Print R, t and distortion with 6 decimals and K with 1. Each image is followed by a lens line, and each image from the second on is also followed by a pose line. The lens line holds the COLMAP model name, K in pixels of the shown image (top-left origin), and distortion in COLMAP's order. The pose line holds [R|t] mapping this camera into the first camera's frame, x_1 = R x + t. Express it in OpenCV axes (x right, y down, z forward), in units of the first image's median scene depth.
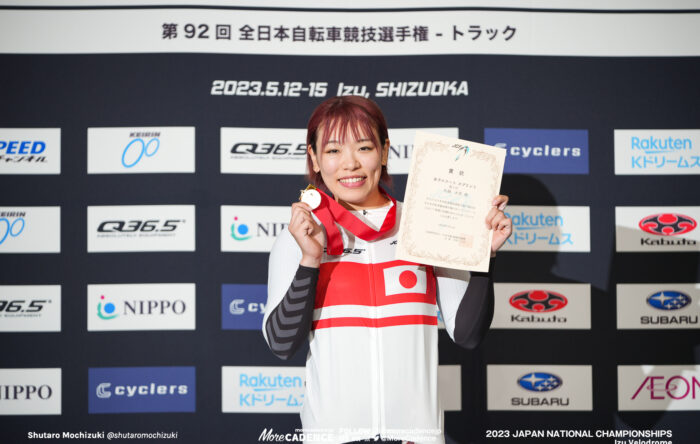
lens RADIAL K [[3003.8, 0, 357.2], [0, 3003.8, 224.8], [0, 0, 1]] dist [0.074736, 0.000000]
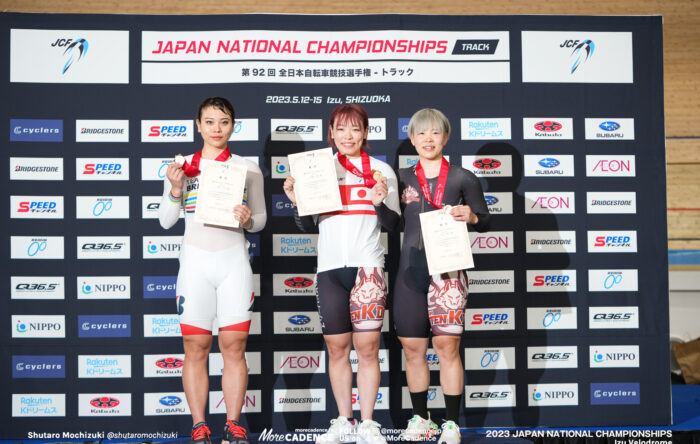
lens RADIAL K [[1449.6, 0, 354.0], [0, 1449.6, 218.0], [0, 0, 1]] dist [-0.066078, 0.000000]
pose [[0.999934, -0.008346, 0.007898, 0.091301], [0.008036, 0.999226, 0.038516, -0.055246], [-0.008213, -0.038450, 0.999227, 0.017687]]
